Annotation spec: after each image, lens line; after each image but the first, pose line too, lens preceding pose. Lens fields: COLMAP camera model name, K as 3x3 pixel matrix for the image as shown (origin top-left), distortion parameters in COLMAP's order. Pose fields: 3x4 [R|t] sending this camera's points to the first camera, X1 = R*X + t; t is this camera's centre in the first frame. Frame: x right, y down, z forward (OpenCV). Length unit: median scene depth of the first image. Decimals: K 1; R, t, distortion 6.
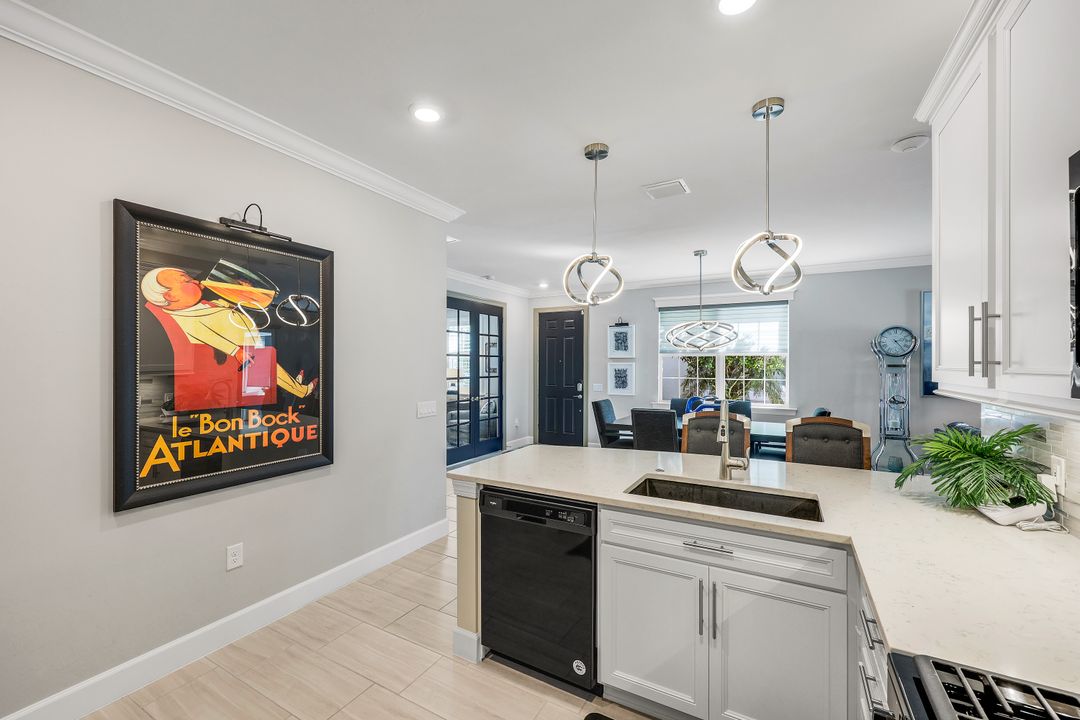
lens RADIAL K [[441.4, 0, 540.4], [0, 441.4, 366.0], [0, 0, 1]] dist [-0.002190, -0.000181]
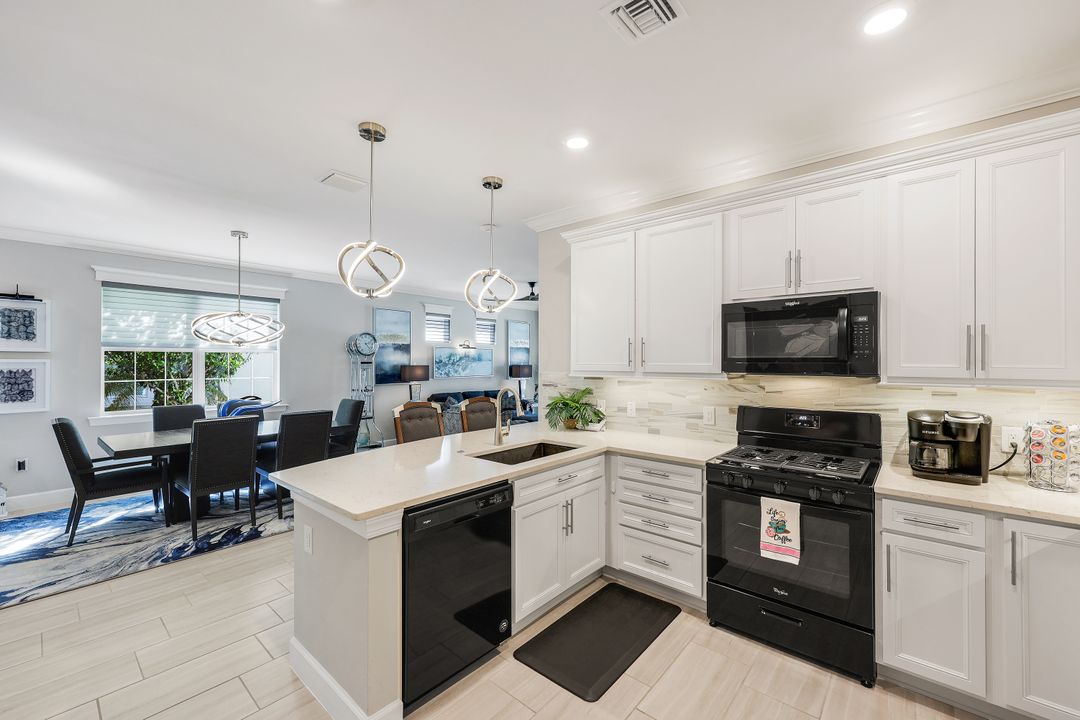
lens RADIAL K [[439.5, 0, 538.2], [0, 439.5, 359.6], [0, 0, 1]] dist [0.001304, -0.000226]
pose [[0.198501, 0.003250, 0.980095, -0.301750], [0.003261, 0.999987, -0.003976, -0.002750], [-0.980095, 0.003985, 0.198487, 0.199353]]
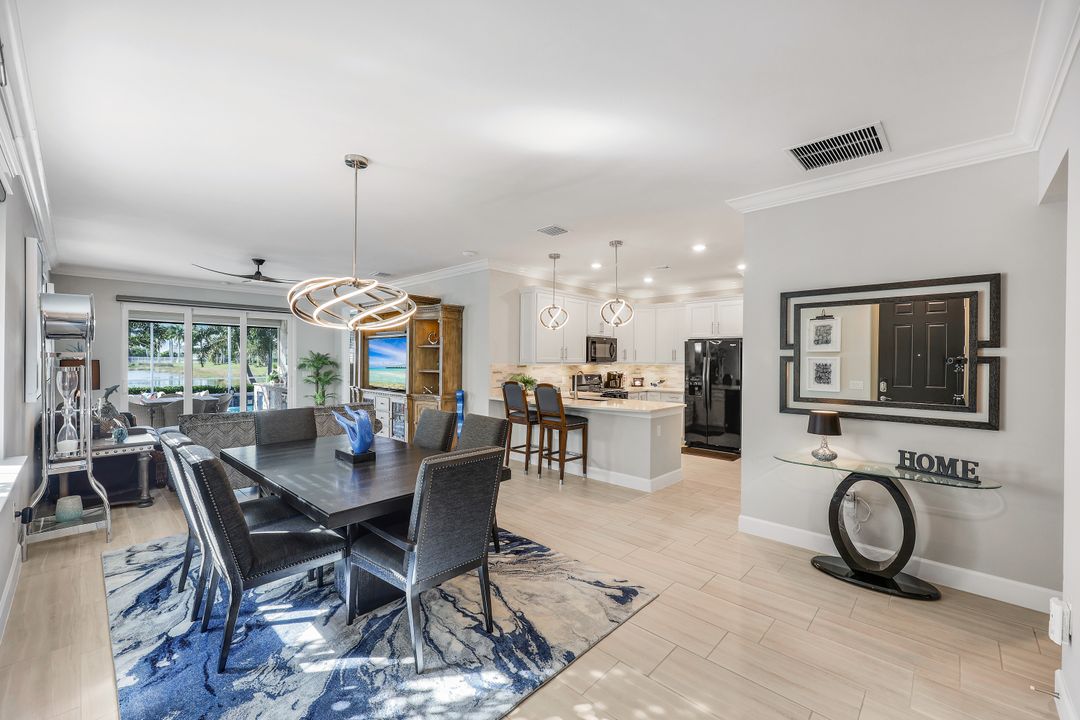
lens RADIAL K [[439.5, 0, 538.2], [0, 439.5, 359.6], [0, 0, 1]] dist [0.001304, -0.000226]
pose [[-0.970034, -0.009231, 0.242794, -0.009821], [-0.008074, 0.999951, 0.005761, -0.002780], [-0.242836, 0.003628, -0.970061, 1.207703]]
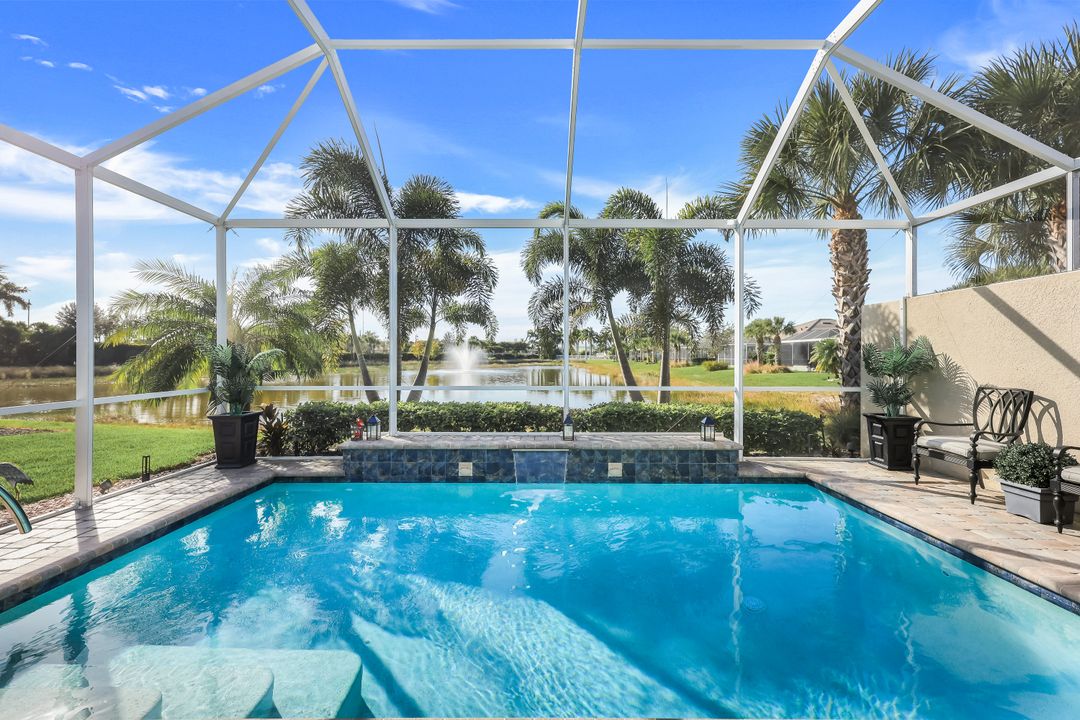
lens RADIAL K [[433.5, 0, 540.0], [0, 433.5, 360.0], [0, 0, 1]] dist [-0.000434, -0.000158]
pose [[-0.490623, -0.013345, 0.871270, 1.544418], [-0.002074, 0.999898, 0.014148, 0.061526], [-0.871369, 0.005134, -0.490601, -0.282713]]
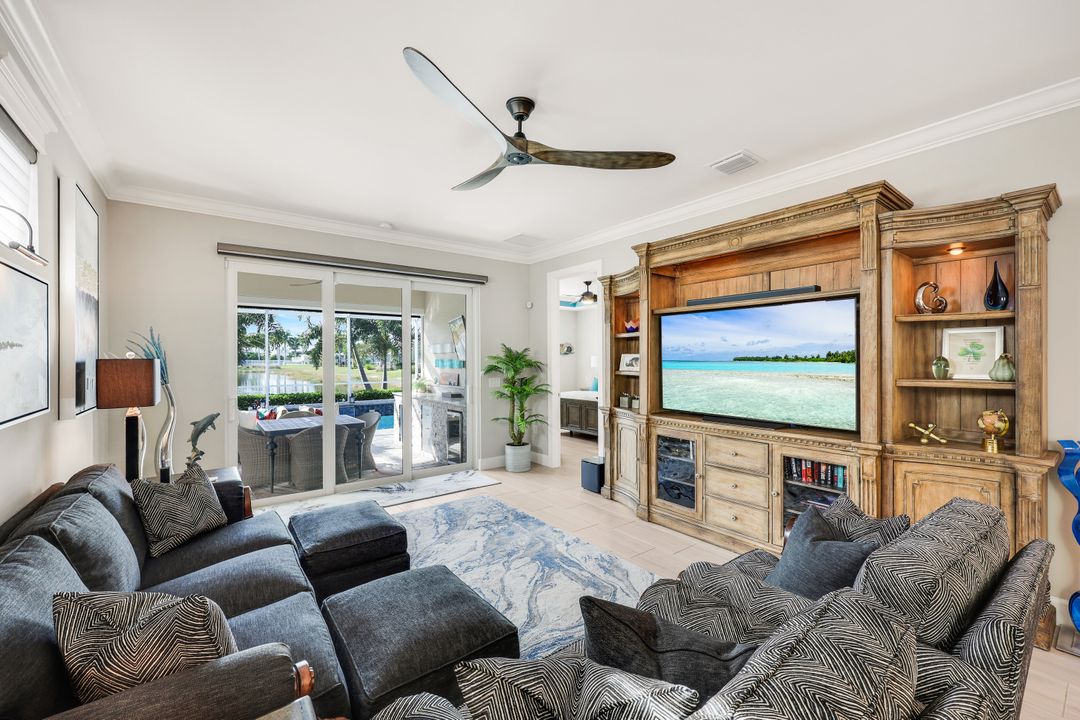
lens RADIAL K [[439.5, 0, 538.2], [0, 439.5, 359.6], [0, 0, 1]] dist [0.001304, -0.000226]
pose [[-0.918648, -0.000799, 0.395077, 0.642526], [0.001651, 0.999981, 0.005862, 0.007891], [-0.395075, 0.006038, -0.918629, 0.774960]]
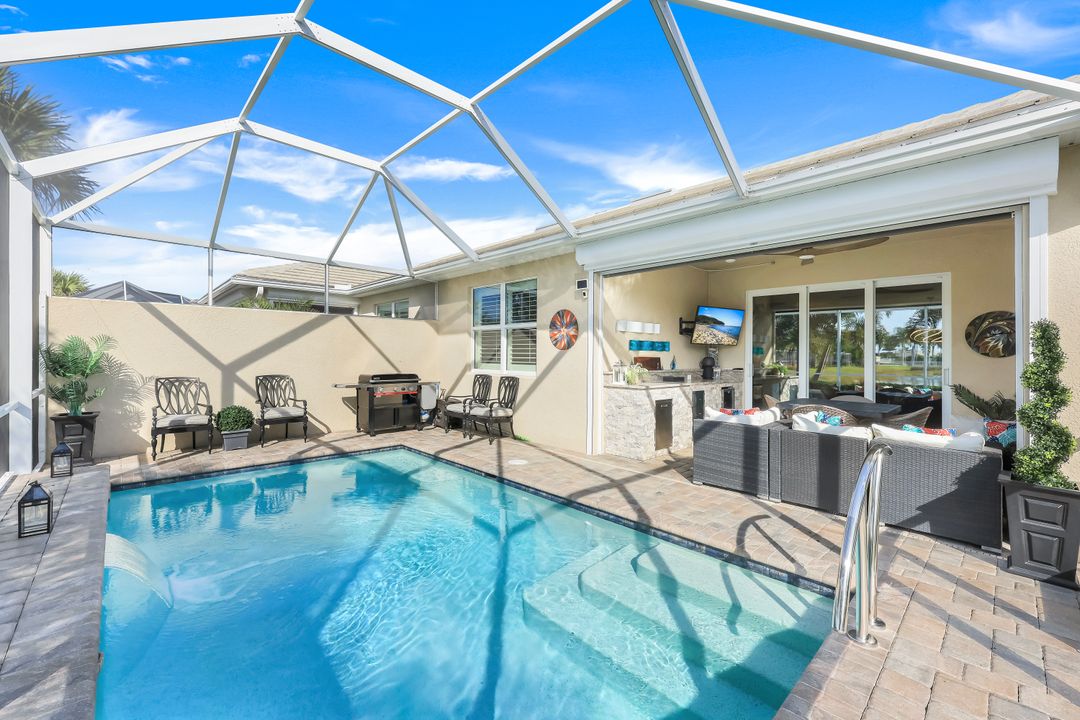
lens RADIAL K [[459.3, 0, 548.5], [0, 459.3, 359.7], [0, 0, 1]] dist [0.001685, 0.000001]
pose [[-0.274668, -0.002941, -0.961535, 2.491136], [-0.013865, 0.999903, 0.000902, 0.060472], [0.961439, 0.013579, -0.274683, -0.141524]]
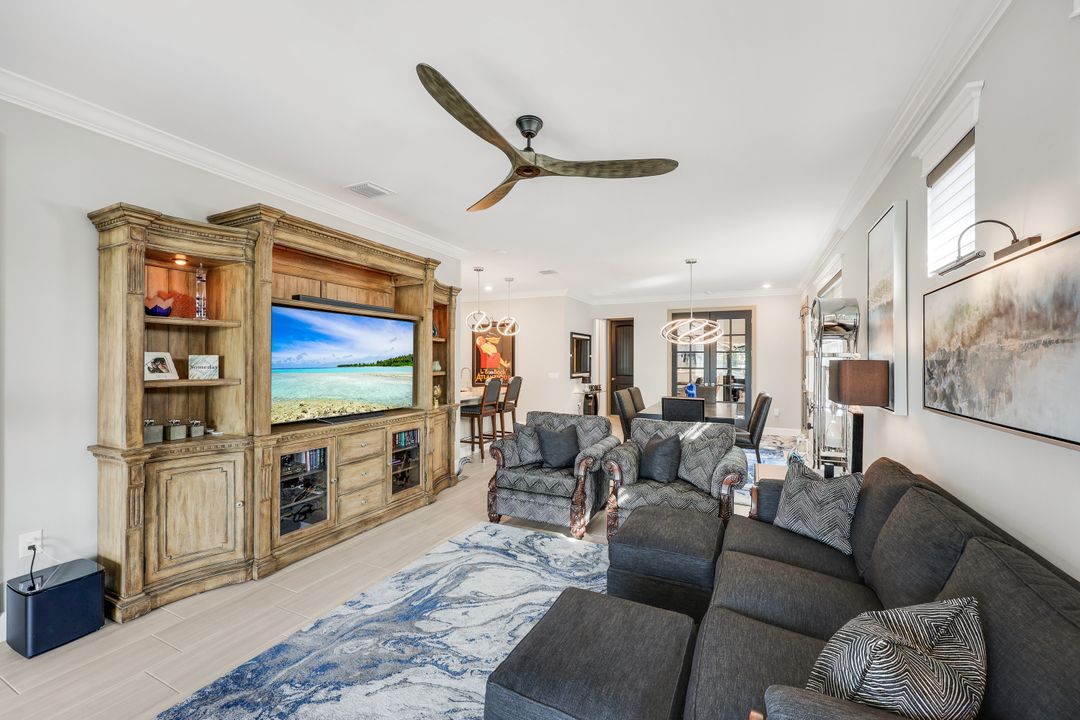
lens RADIAL K [[439.5, 0, 538.2], [0, 439.5, 359.6], [0, 0, 1]] dist [0.001304, -0.000226]
pose [[0.063343, -0.002183, -0.997989, 1.200525], [-0.010545, 0.999940, -0.002857, 0.008072], [0.997936, 0.010705, 0.063316, 0.422526]]
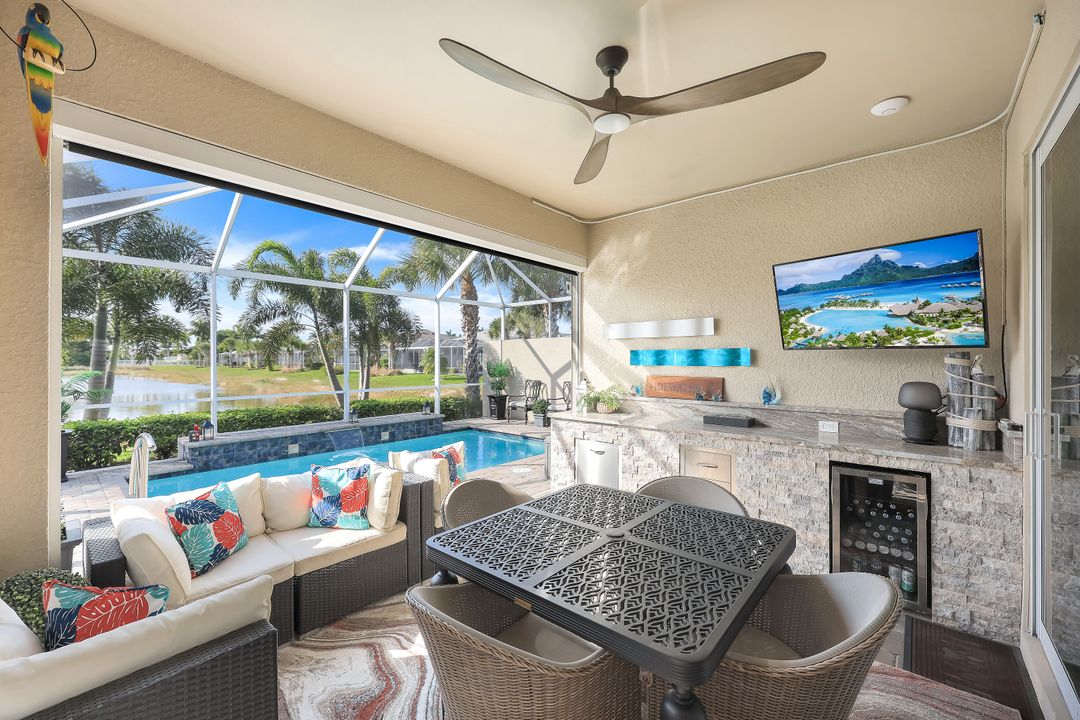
lens RADIAL K [[439.5, 0, 538.2], [0, 439.5, 359.6], [0, 0, 1]] dist [0.001304, -0.000226]
pose [[-0.978681, -0.001792, 0.205380, 1.405207], [-0.000922, 0.999990, 0.004331, 0.024615], [-0.205385, 0.004049, -0.978673, 0.428339]]
